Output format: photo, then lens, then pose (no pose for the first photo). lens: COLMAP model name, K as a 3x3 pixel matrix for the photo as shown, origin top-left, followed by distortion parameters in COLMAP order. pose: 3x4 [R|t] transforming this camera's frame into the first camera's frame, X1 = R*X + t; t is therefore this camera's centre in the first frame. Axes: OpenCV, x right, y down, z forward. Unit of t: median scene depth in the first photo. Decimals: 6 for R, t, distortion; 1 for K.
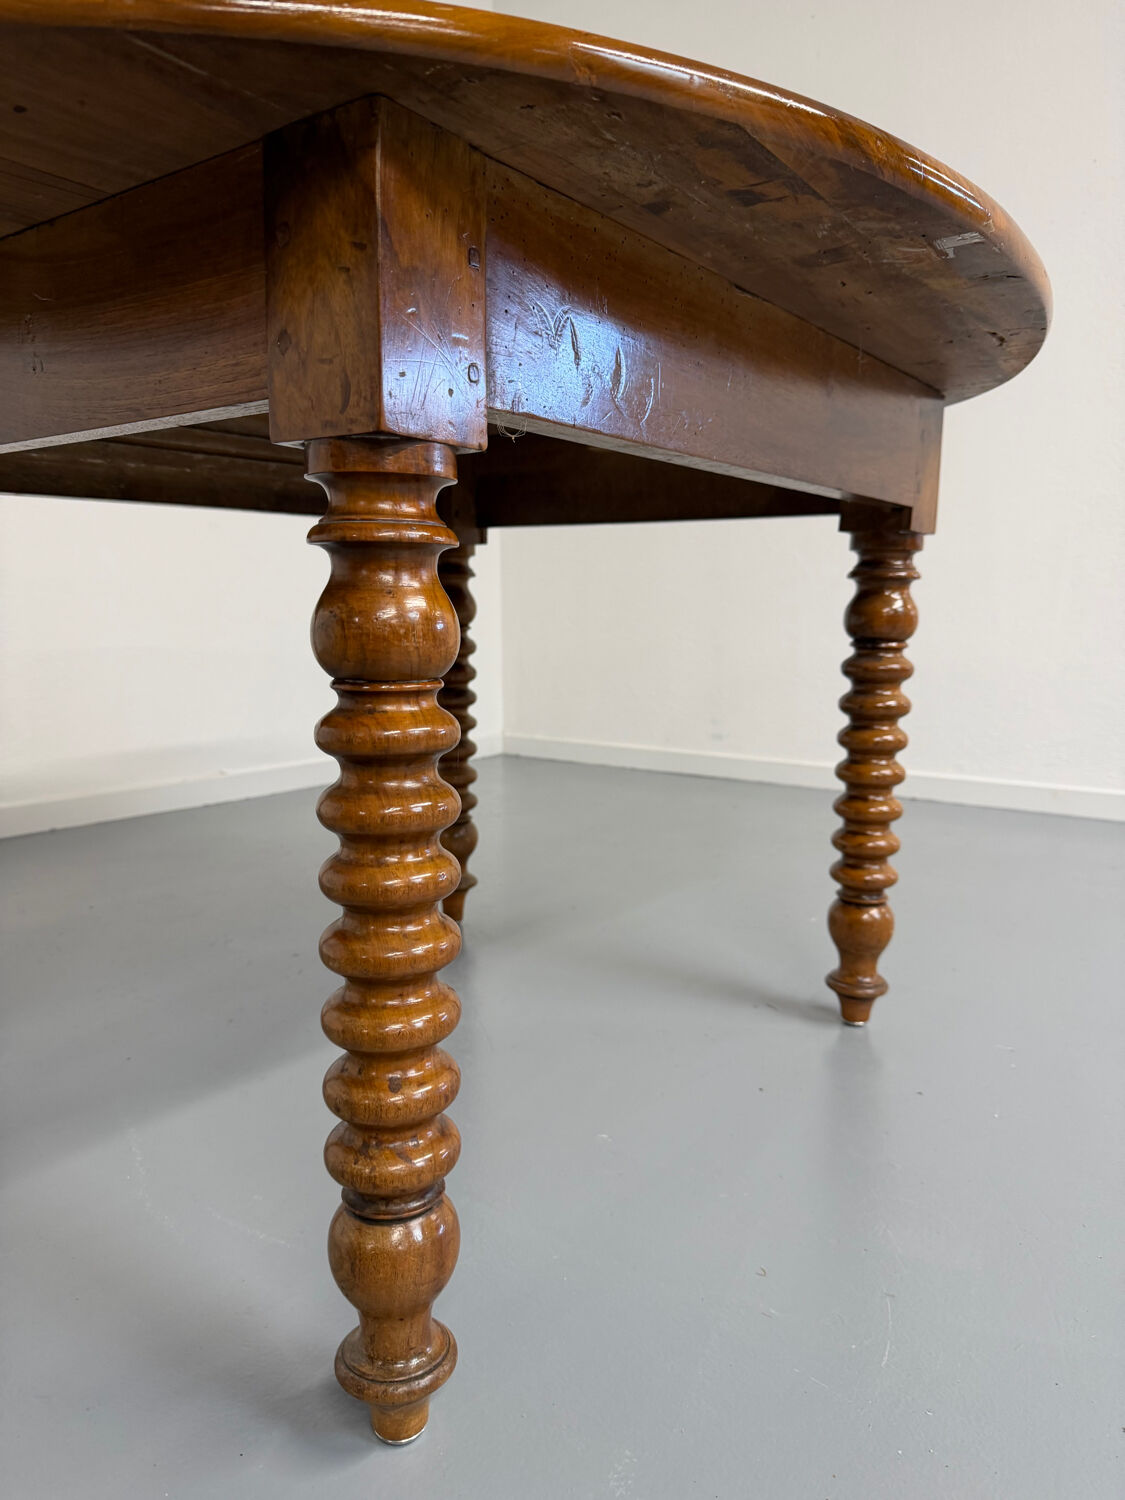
lens RADIAL K [[1063.2, 0, 565.3], [0, 1063.2, 752.2], [0, 0, 1]] dist [0.088885, -0.102492]
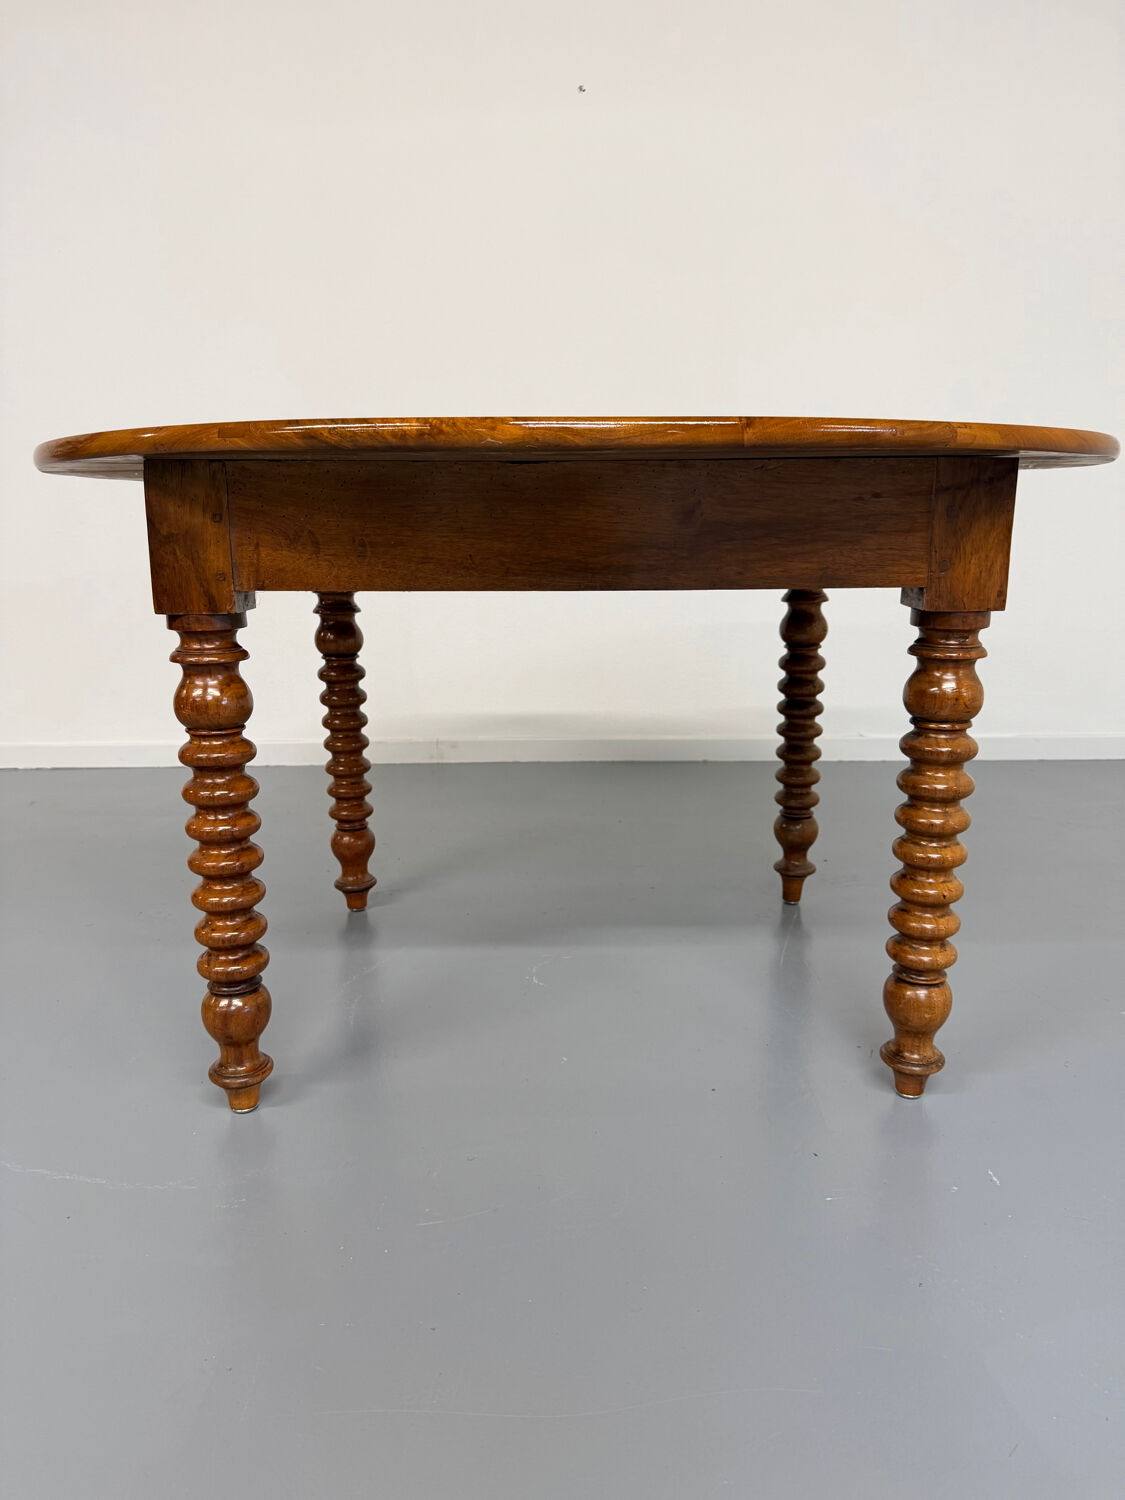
lens RADIAL K [[1063.2, 0, 558.0], [0, 1063.2, 754.5], [0, 0, 1]] dist [0.088885, -0.102492]
pose [[0.588565, 0.163806, -0.791681, 1.546335], [-0.100752, 0.986486, 0.129209, -0.297402], [0.802147, 0.003716, 0.597115, 0.300462]]
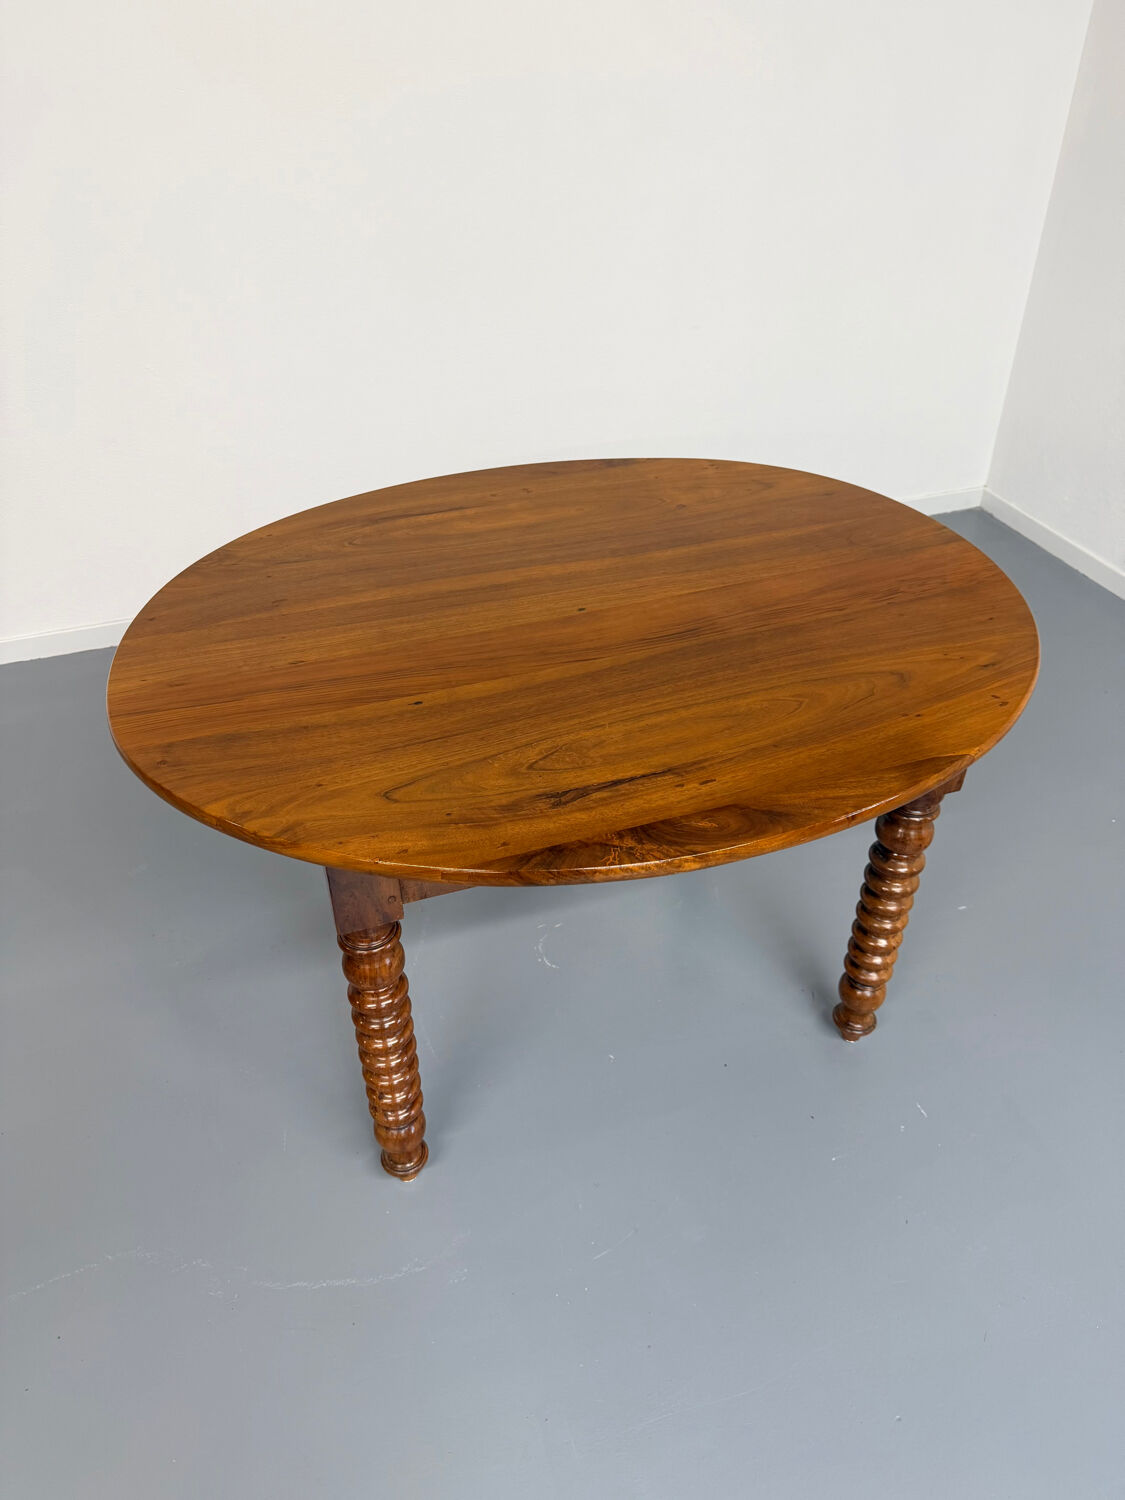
lens RADIAL K [[1063.2, 0, 551.6], [0, 1063.2, 747.9], [0, 0, 1]] dist [0.088885, -0.102492]
pose [[0.804020, 0.341022, -0.487088, 0.984117], [-0.065384, 0.864923, 0.497627, -1.503102], [0.590996, -0.368255, 0.717713, -0.237736]]
